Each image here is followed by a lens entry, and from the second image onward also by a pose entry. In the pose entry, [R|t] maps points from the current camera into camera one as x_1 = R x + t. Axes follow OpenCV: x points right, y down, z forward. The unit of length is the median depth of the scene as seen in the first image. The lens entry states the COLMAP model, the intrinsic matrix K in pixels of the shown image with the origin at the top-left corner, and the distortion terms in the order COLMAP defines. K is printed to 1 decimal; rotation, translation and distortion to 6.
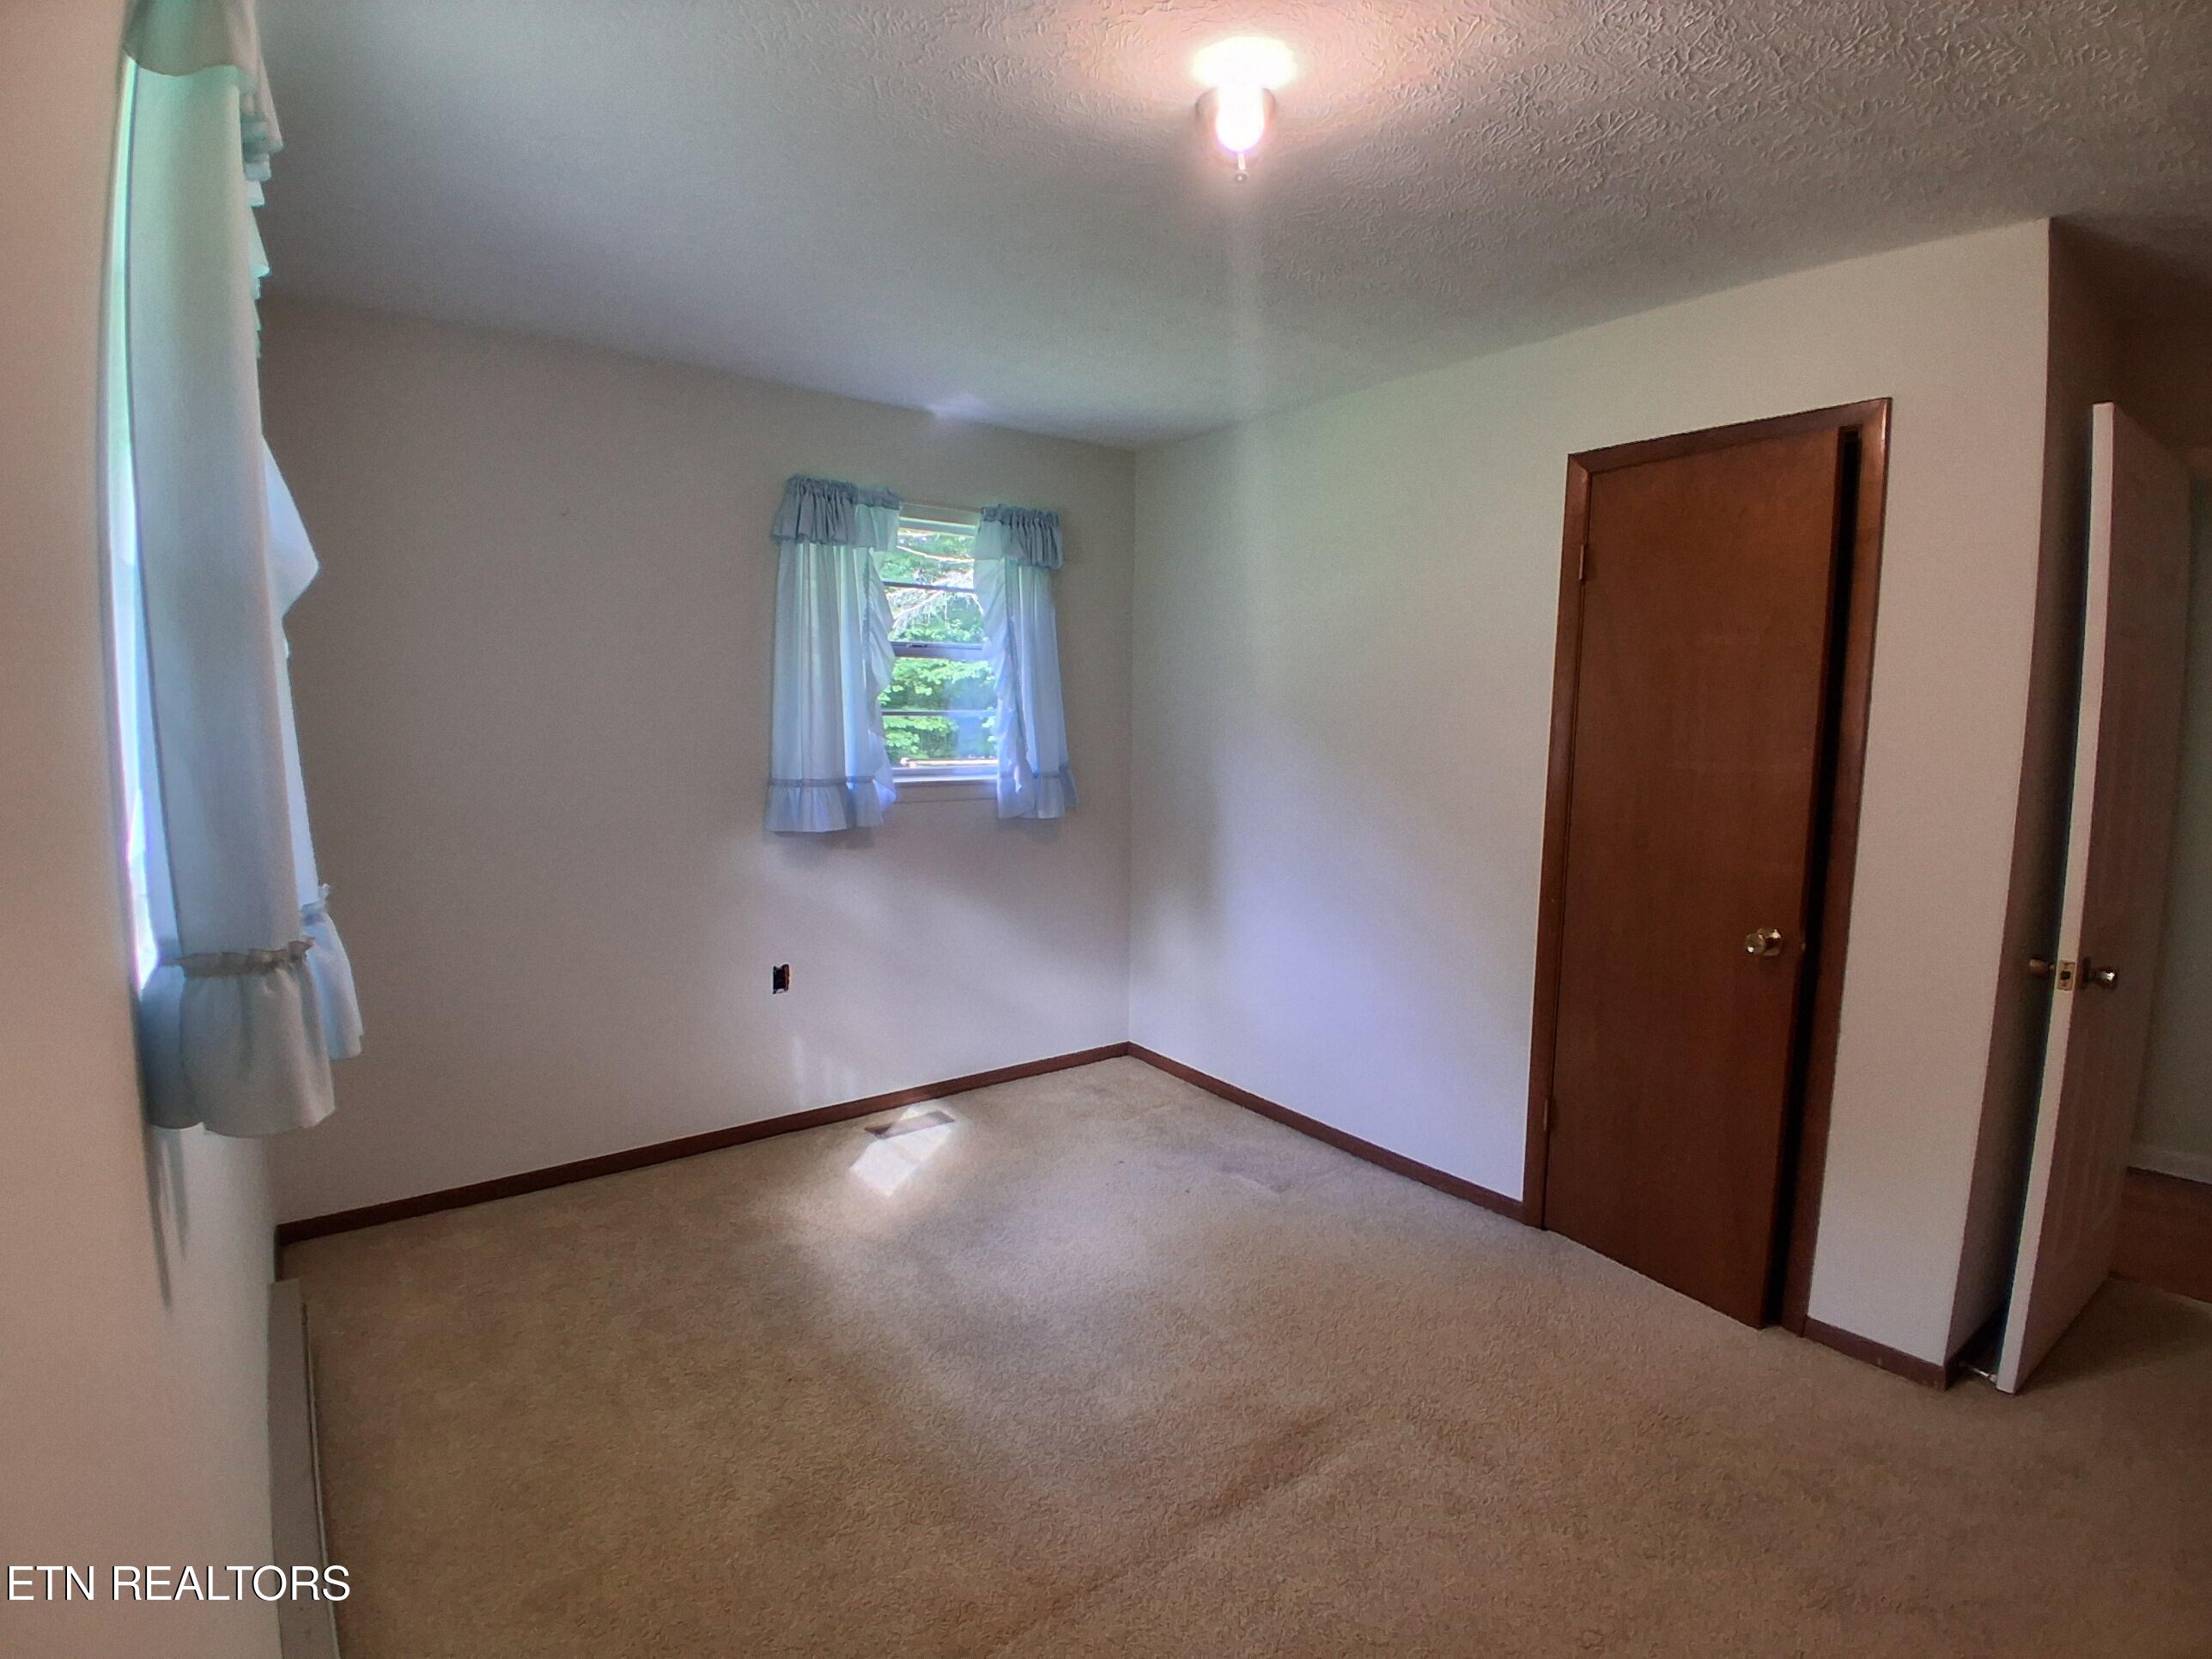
lens RADIAL K [[1091.8, 0, 1104.3], [0, 1091.8, 844.2], [0, 0, 1]] dist [0.004670, -0.047239]
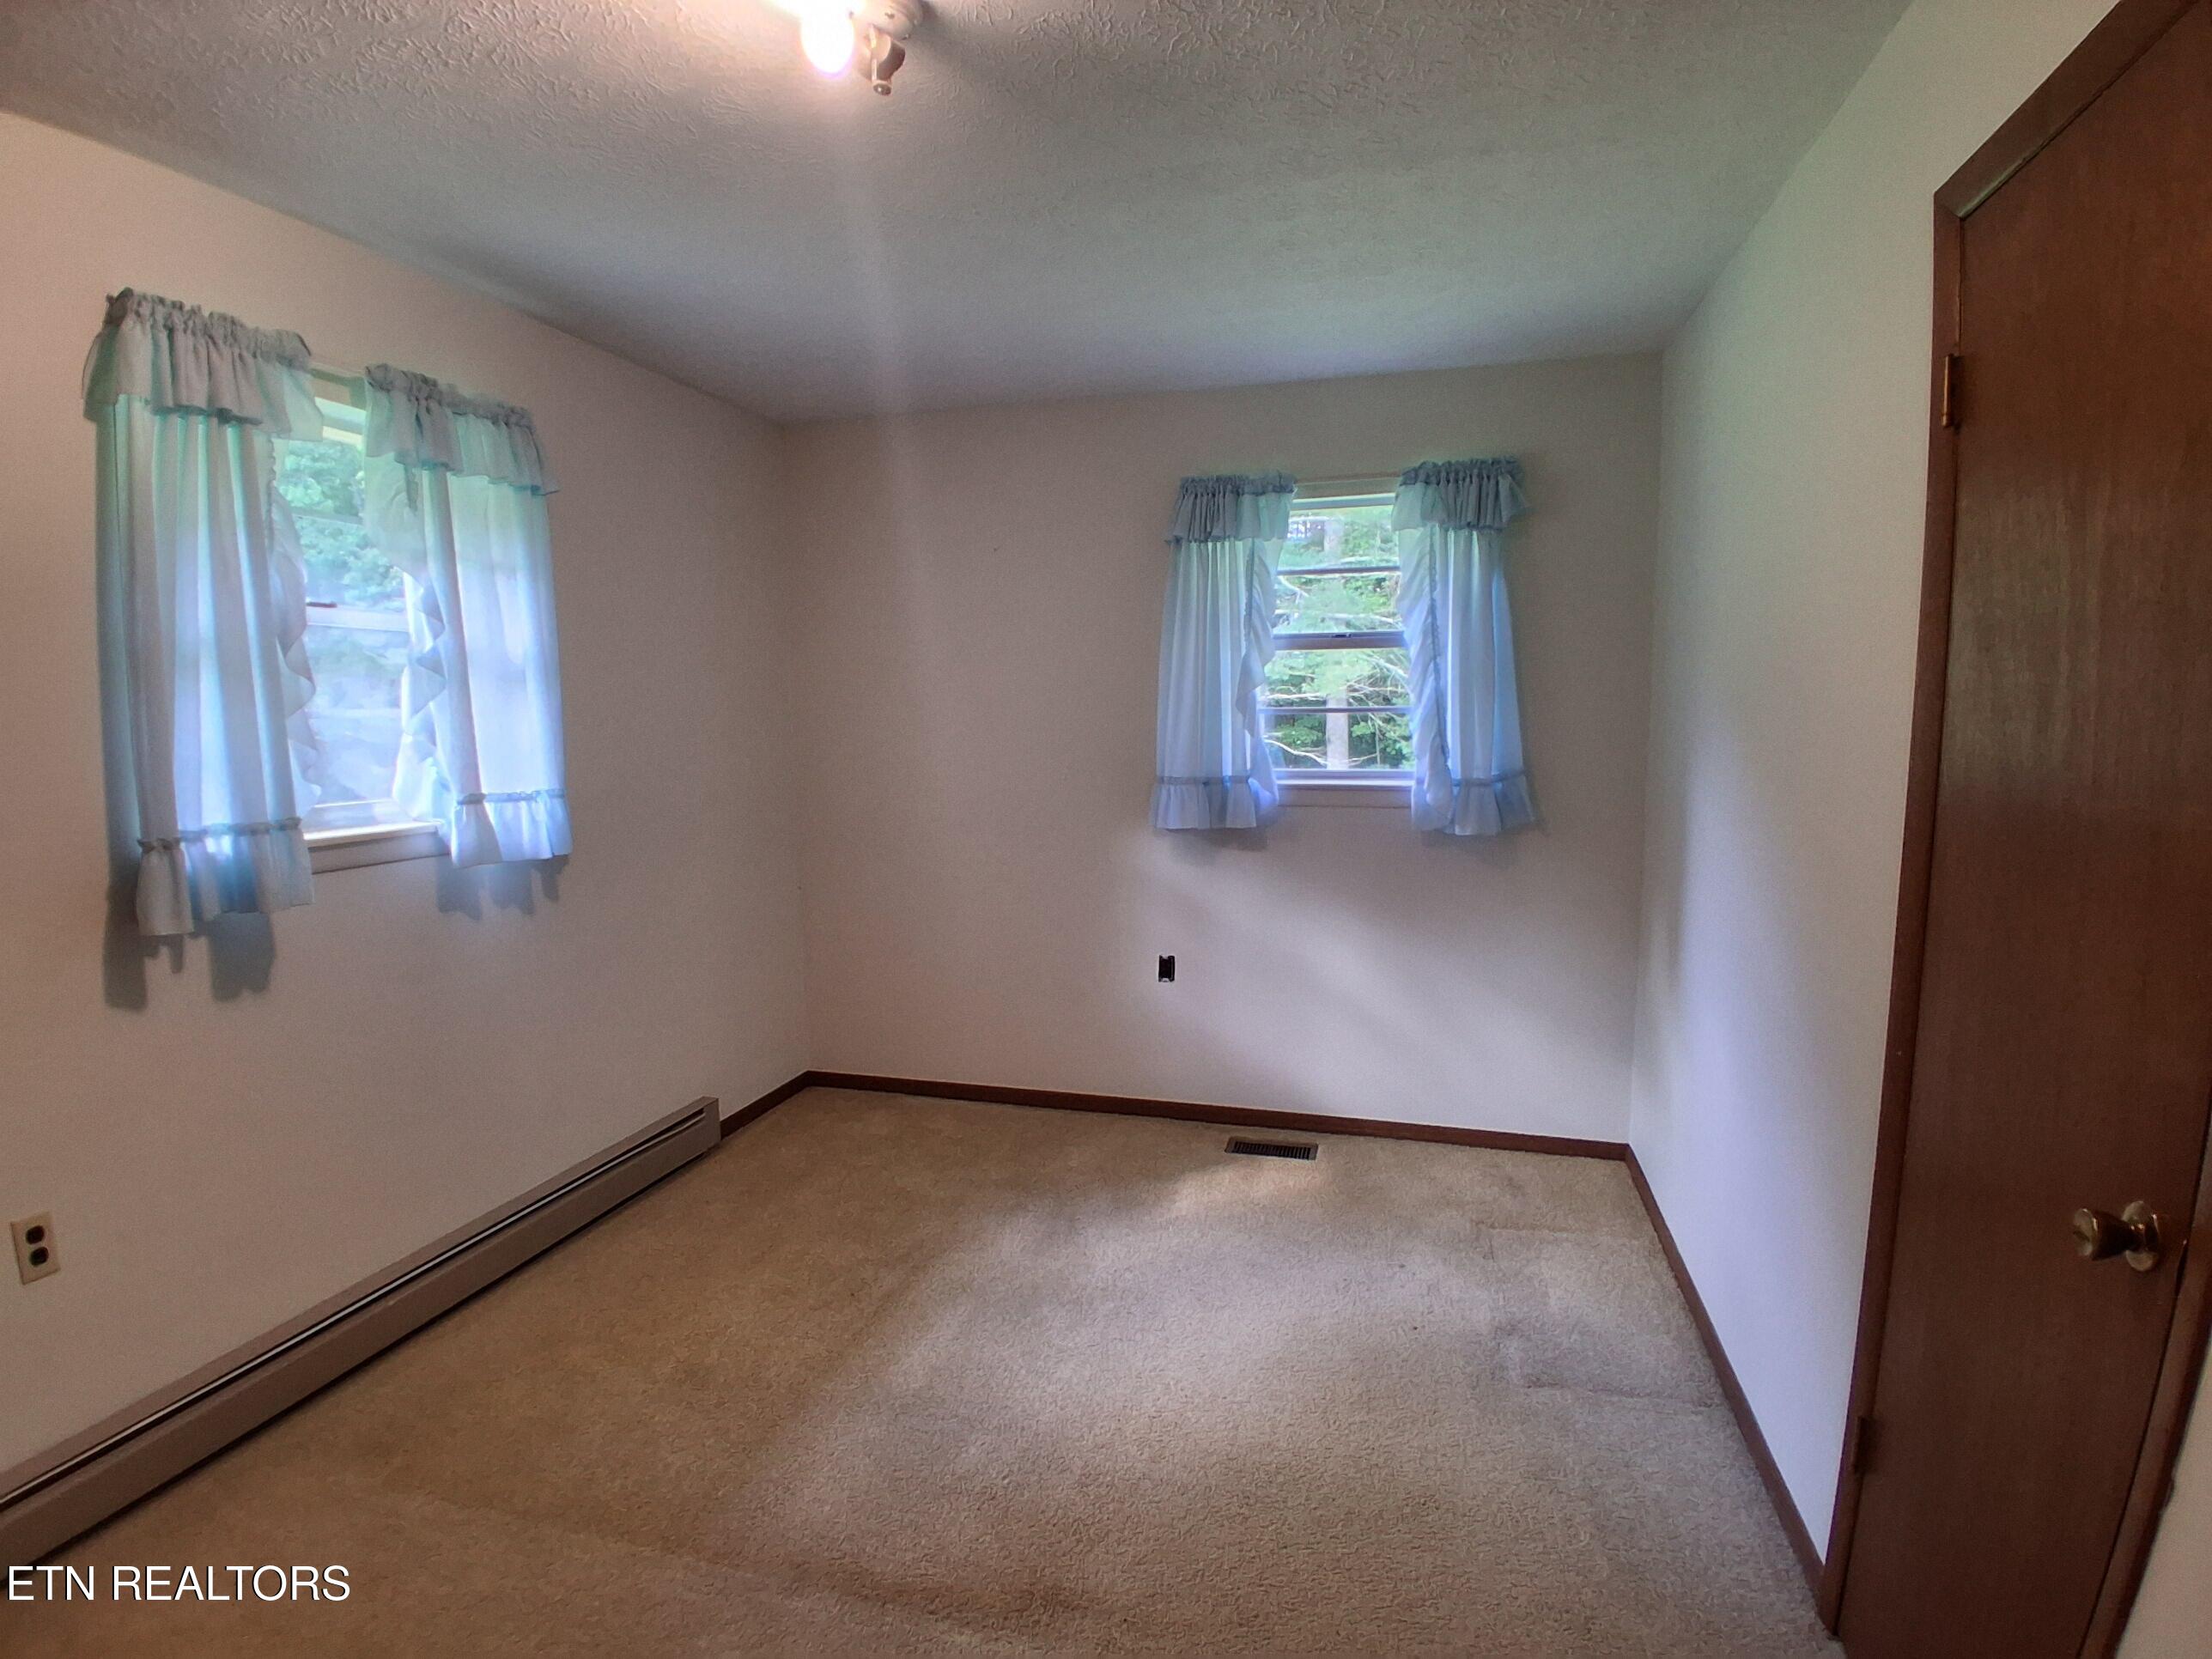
lens RADIAL K [[1091.8, 0, 1104.3], [0, 1091.8, 844.2], [0, 0, 1]] dist [0.004670, -0.047239]
pose [[0.598094, 0.080206, -0.797402, 0.484620], [-0.081111, 0.995929, 0.039337, -0.030500], [0.797311, 0.041151, 0.602164, 0.322300]]
